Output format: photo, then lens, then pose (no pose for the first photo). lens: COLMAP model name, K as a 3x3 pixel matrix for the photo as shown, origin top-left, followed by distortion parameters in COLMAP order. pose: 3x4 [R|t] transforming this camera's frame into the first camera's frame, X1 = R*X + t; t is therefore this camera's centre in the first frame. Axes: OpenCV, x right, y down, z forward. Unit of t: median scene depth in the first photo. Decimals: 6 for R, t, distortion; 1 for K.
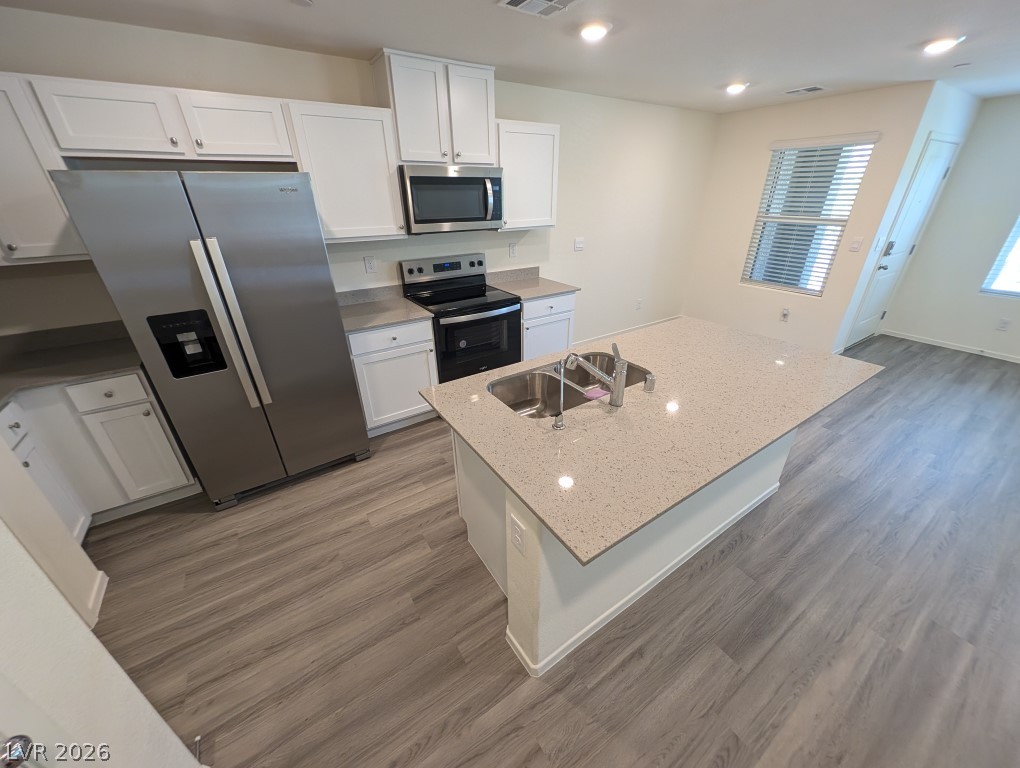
lens RADIAL K [[383.4, 0, 513.1], [0, 383.4, 384.2], [0, 0, 1]] dist [0.014645, -0.006690]
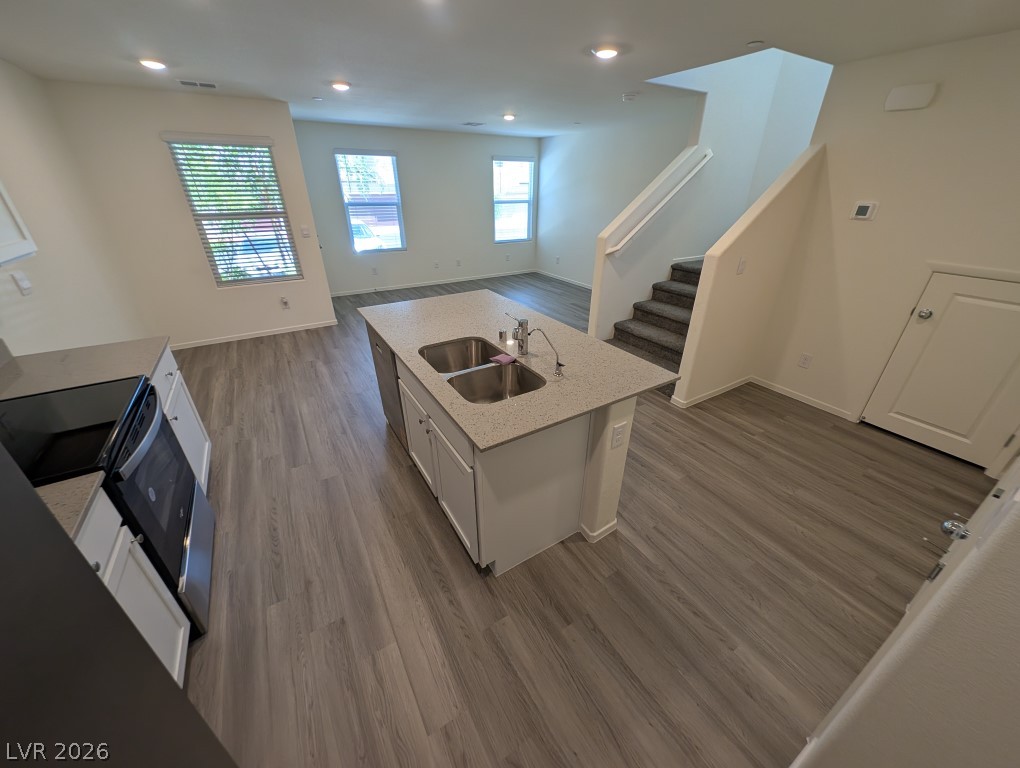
lens RADIAL K [[383.4, 0, 513.1], [0, 383.4, 384.2], [0, 0, 1]] dist [0.014645, -0.006690]
pose [[0.030446, -0.456909, 0.888992, -0.590418], [0.445052, 0.802572, 0.397250, -0.249171], [-0.894987, 0.383553, 0.227784, 0.480766]]
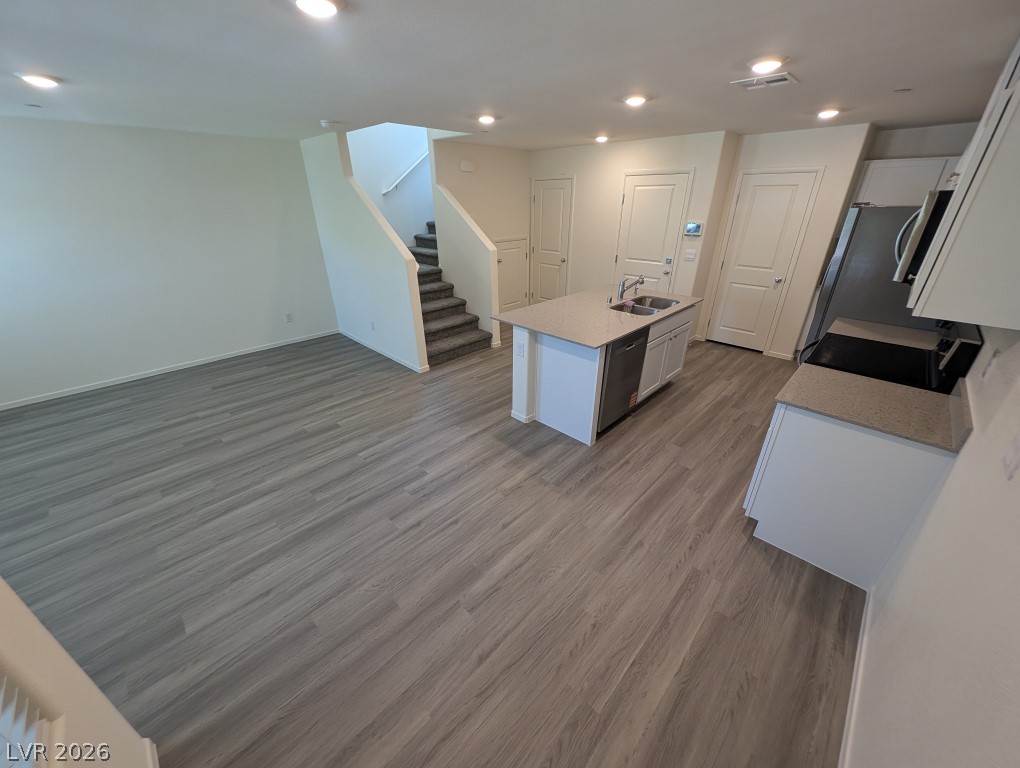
lens RADIAL K [[383.4, 0, 513.1], [0, 383.4, 384.2], [0, 0, 1]] dist [0.014645, -0.006690]
pose [[-0.977379, 0.103689, -0.184333, 0.894388], [-0.083717, 0.610709, 0.787417, -0.924170], [0.194221, 0.785037, -0.588214, 1.696228]]
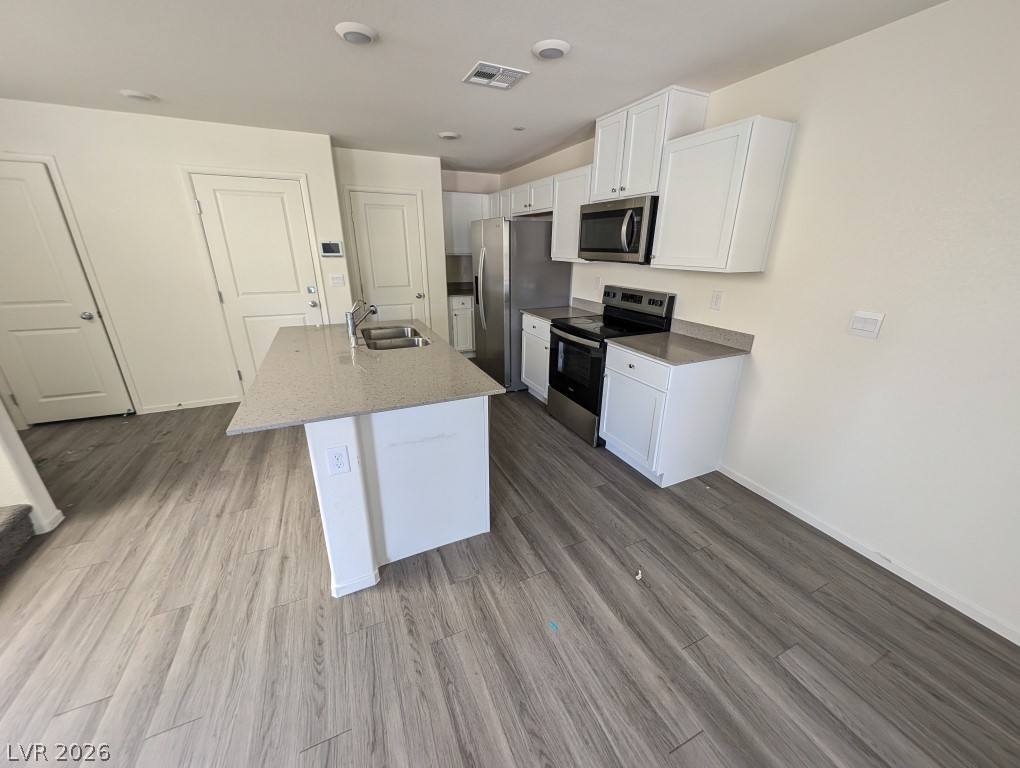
lens RADIAL K [[383.4, 0, 513.1], [0, 383.4, 384.2], [0, 0, 1]] dist [0.014645, -0.006690]
pose [[-0.150519, 0.346974, -0.925718, 1.119893], [-0.451064, 0.809135, 0.376619, -0.465385], [0.879707, 0.474246, 0.034717, 1.033481]]
